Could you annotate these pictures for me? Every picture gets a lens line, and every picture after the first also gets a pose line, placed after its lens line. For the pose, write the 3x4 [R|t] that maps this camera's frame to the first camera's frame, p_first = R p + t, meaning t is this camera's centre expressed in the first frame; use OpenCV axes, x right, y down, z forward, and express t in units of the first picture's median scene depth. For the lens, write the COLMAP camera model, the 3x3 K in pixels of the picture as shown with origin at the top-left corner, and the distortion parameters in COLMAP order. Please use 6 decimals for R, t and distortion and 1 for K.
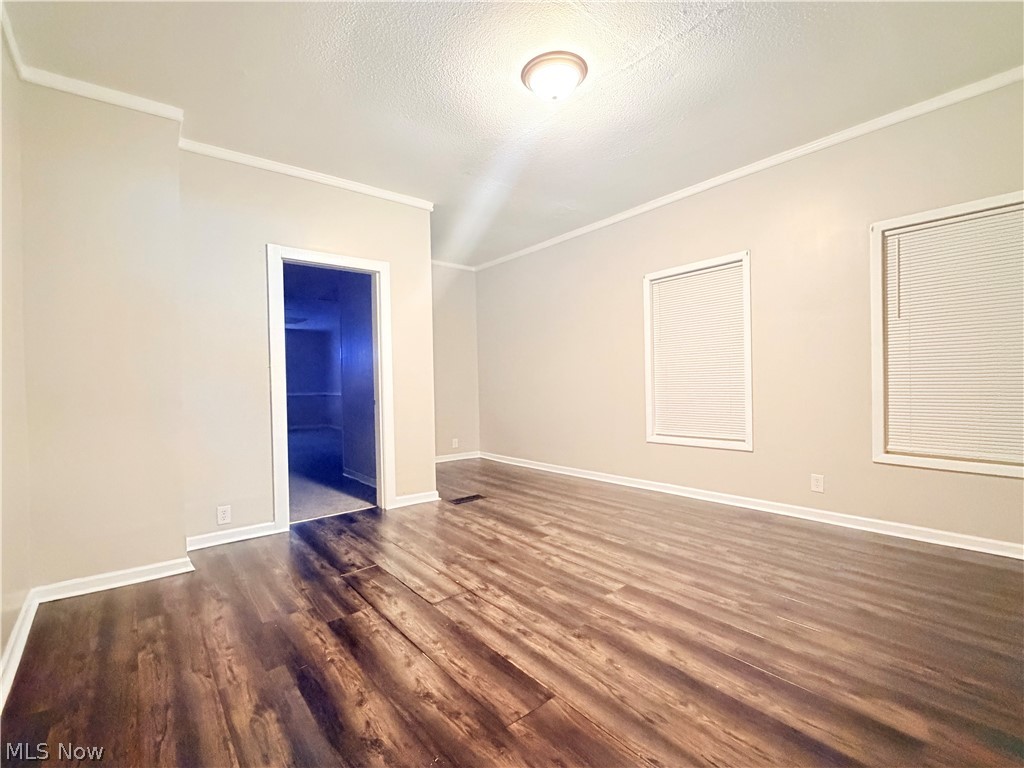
lens RADIAL K [[465.0, 0, 512.3], [0, 465.0, 386.2], [0, 0, 1]] dist [0.000497, -0.000222]
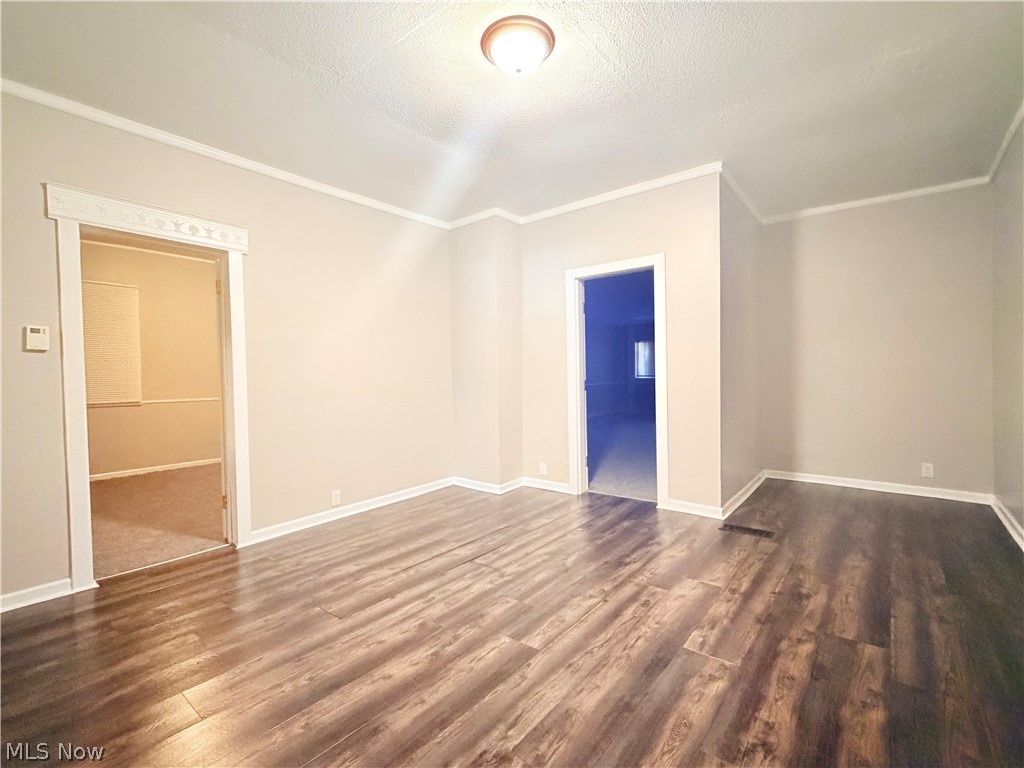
lens RADIAL K [[465.0, 0, 512.3], [0, 465.0, 386.2], [0, 0, 1]] dist [0.000497, -0.000222]
pose [[0.204041, 0.039982, -0.978146, 0.965764], [0.000836, 0.999158, 0.041016, -0.049967], [0.978962, -0.009187, 0.203836, 0.780038]]
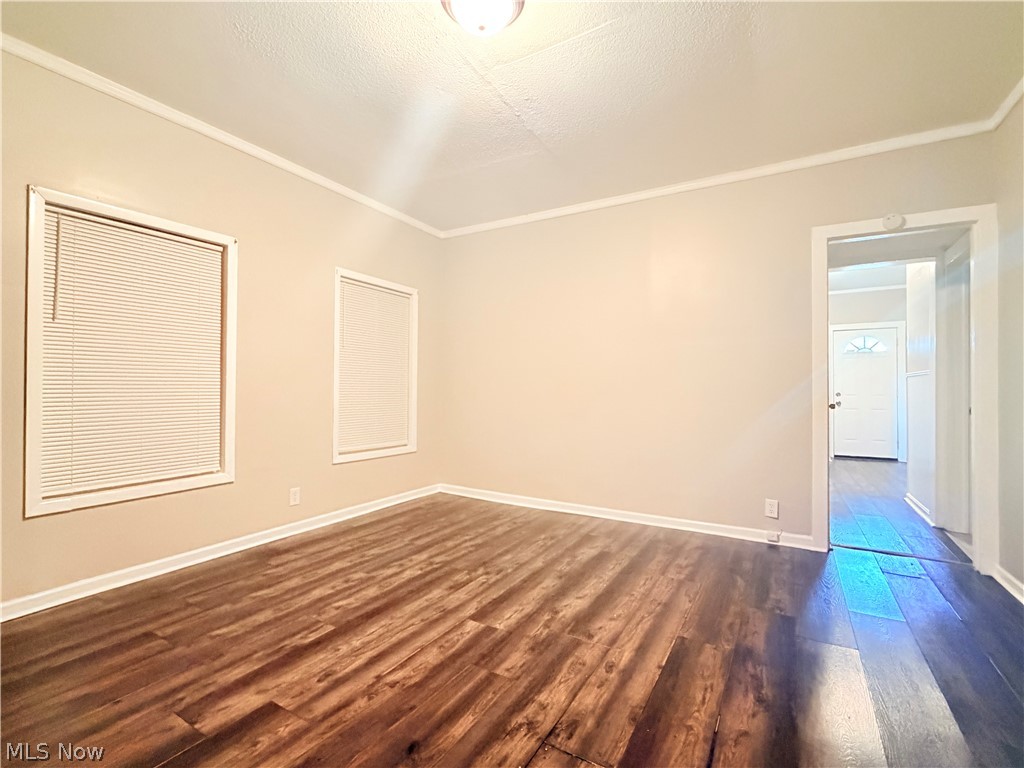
lens RADIAL K [[465.0, 0, 512.3], [0, 465.0, 386.2], [0, 0, 1]] dist [0.000497, -0.000222]
pose [[-0.339169, 0.030059, 0.940245, -0.626657], [0.017297, 0.999520, -0.025715, 0.001395], [-0.940566, 0.007541, -0.339526, 1.191843]]
